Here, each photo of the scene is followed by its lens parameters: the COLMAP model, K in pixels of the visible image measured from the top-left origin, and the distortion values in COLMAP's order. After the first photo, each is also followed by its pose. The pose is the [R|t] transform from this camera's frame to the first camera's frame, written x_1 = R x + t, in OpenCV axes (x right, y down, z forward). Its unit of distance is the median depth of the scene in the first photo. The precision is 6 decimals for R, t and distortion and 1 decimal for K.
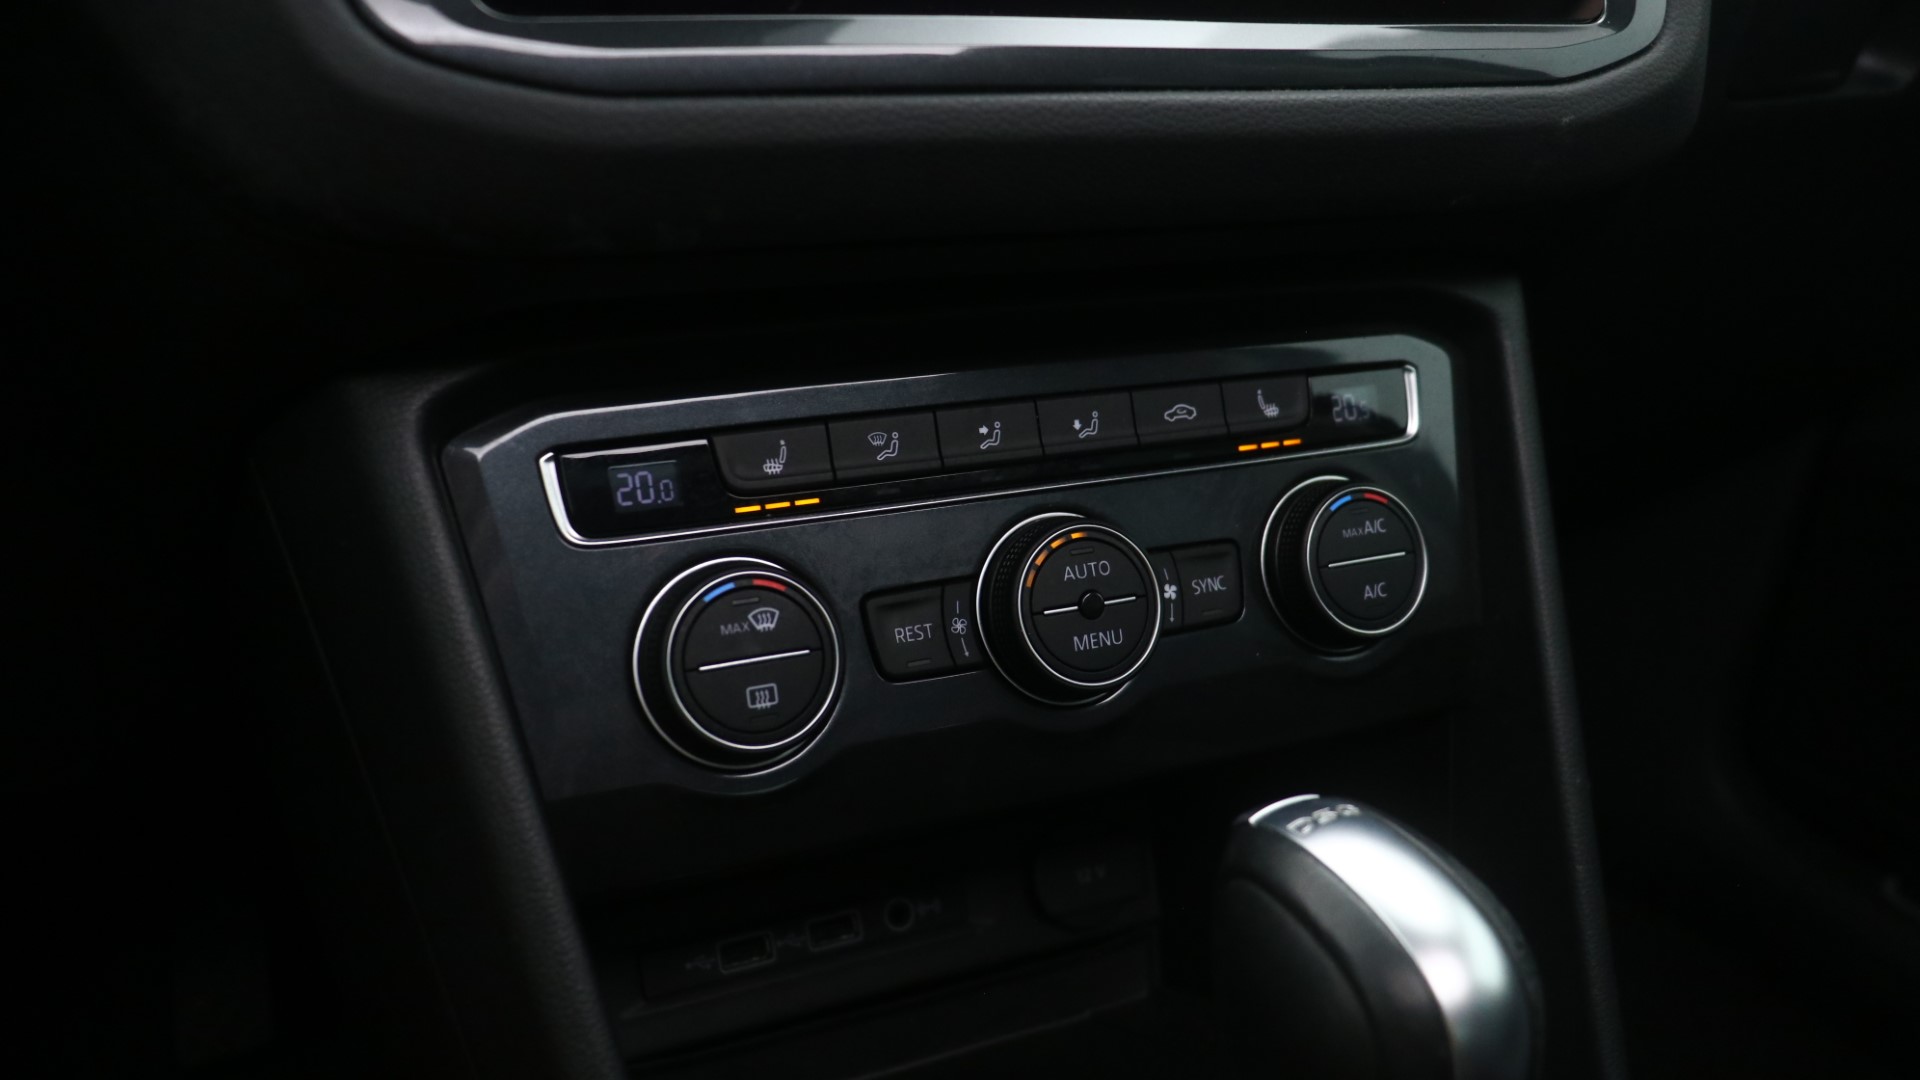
lens RADIAL K [[1523.7, 0, 956.8], [0, 1523.7, 540.8], [0, 0, 1]] dist [0.003427, -0.022502]
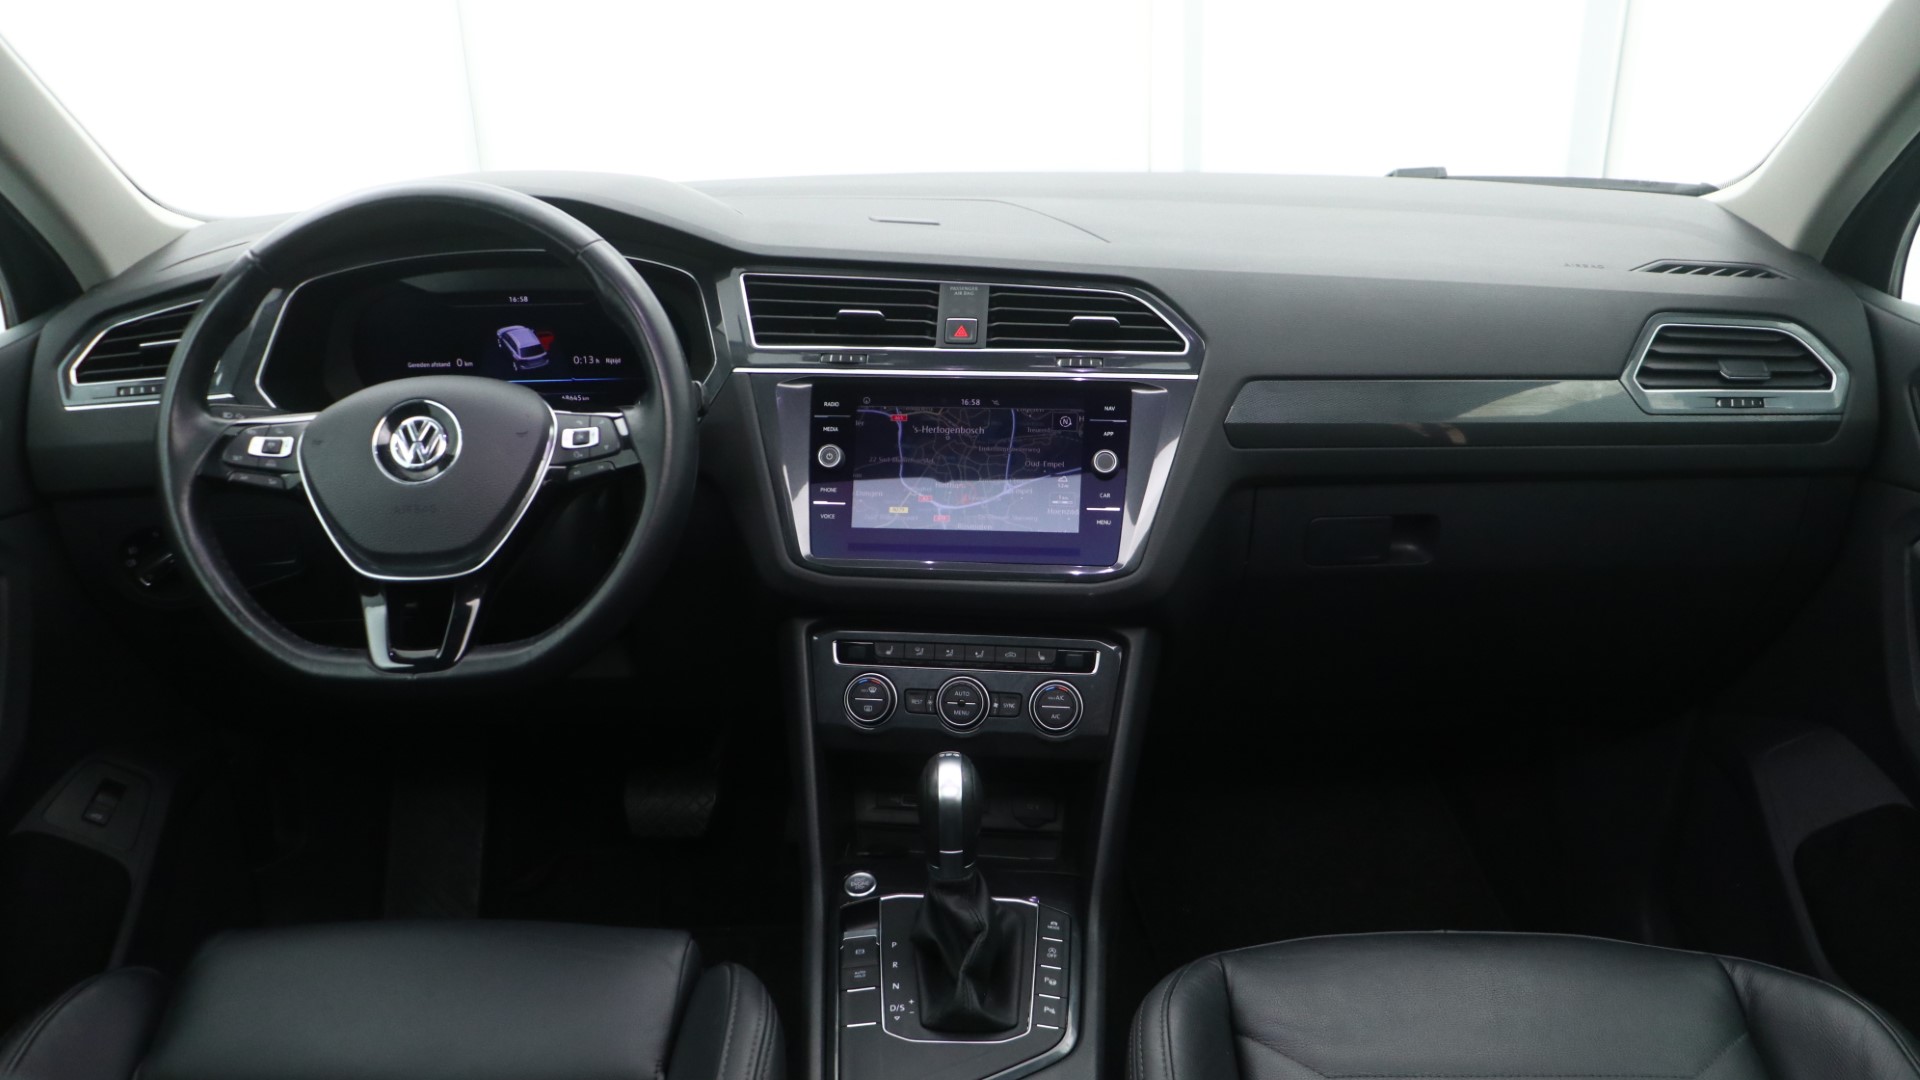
lens RADIAL K [[1523.7, 0, 957.5], [0, 1523.7, 547.4], [0, 0, 1]] dist [0.003427, -0.022502]
pose [[0.873732, 0.136913, -0.466742, 1.771760], [-0.160310, 0.987010, -0.010569, -0.293540], [0.459232, 0.084057, 0.884331, -2.330320]]
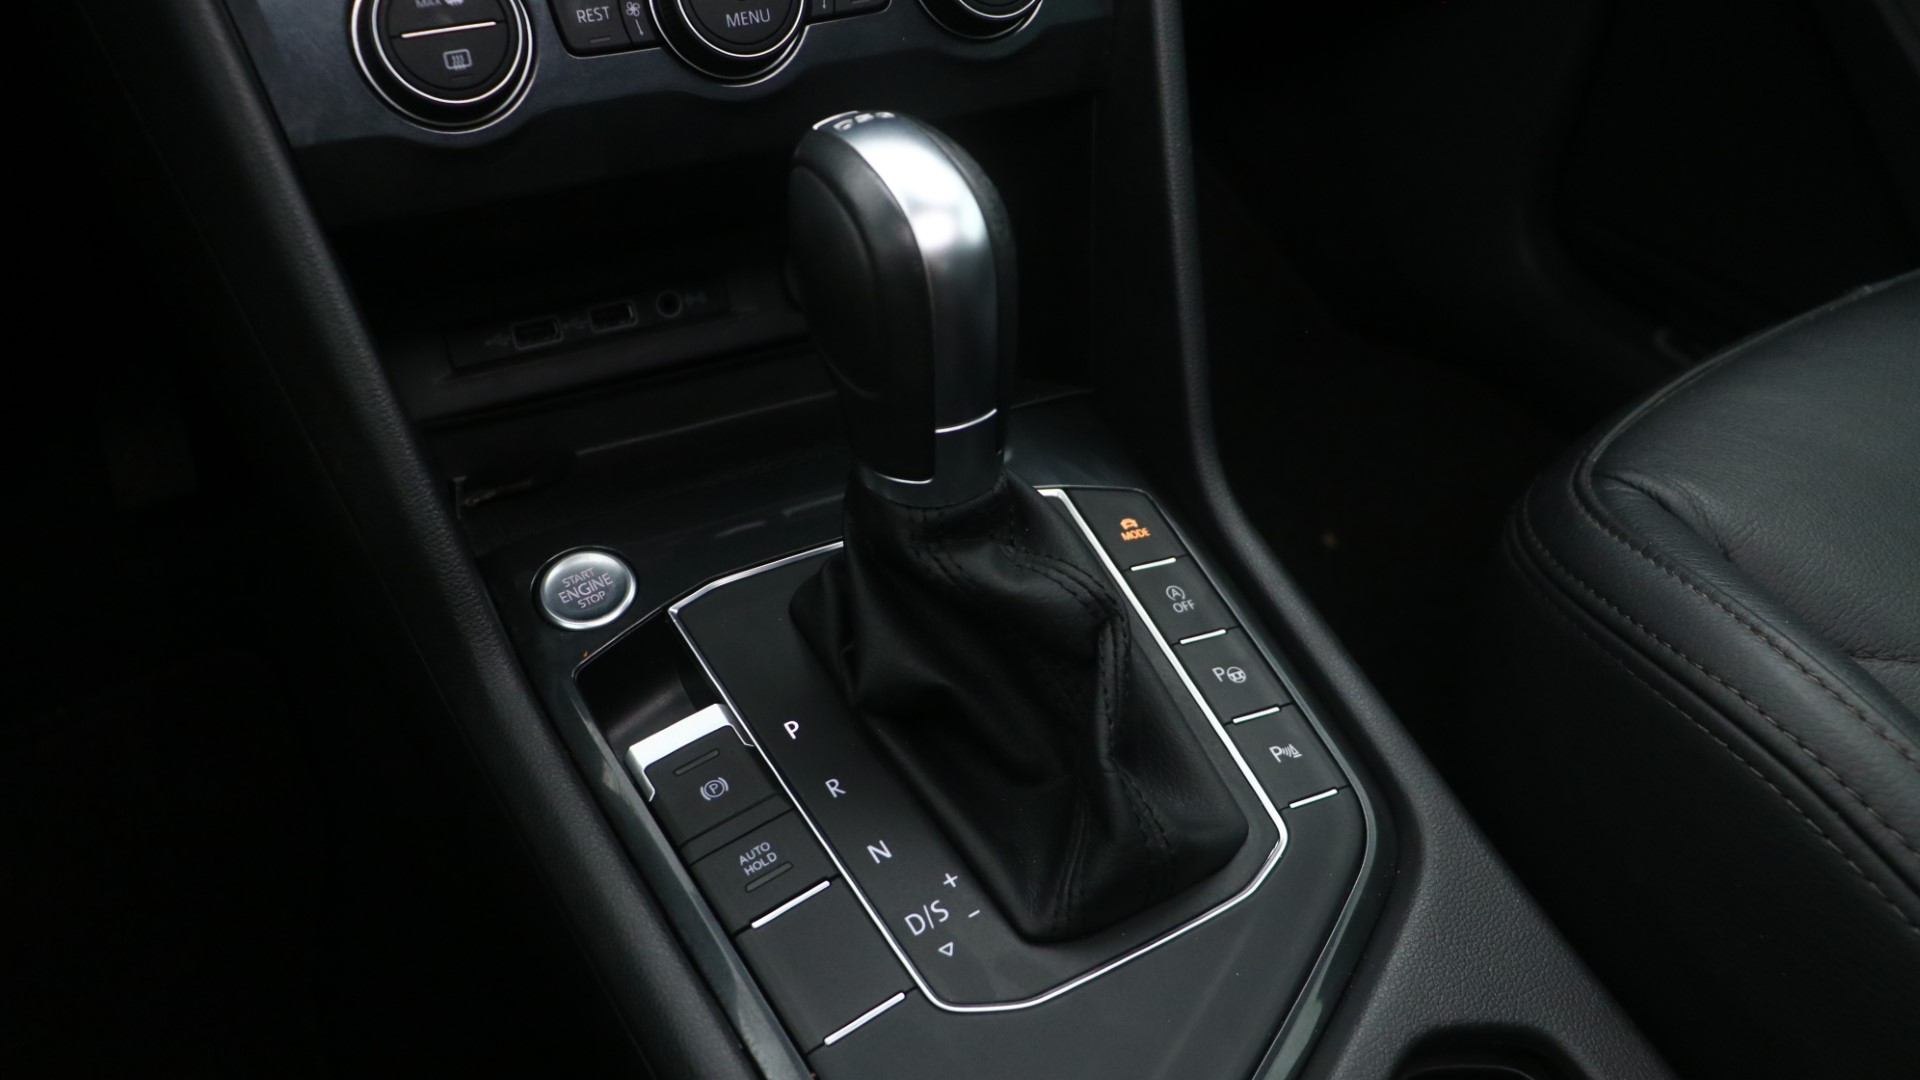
lens RADIAL K [[1523.7, 0, 963.6], [0, 1523.7, 544.2], [0, 0, 1]] dist [0.003427, -0.022502]
pose [[0.999089, -0.034551, 0.025048, 0.221856], [0.025908, 0.957476, 0.287348, 0.123556], [-0.033911, -0.286437, 0.957499, -0.296367]]
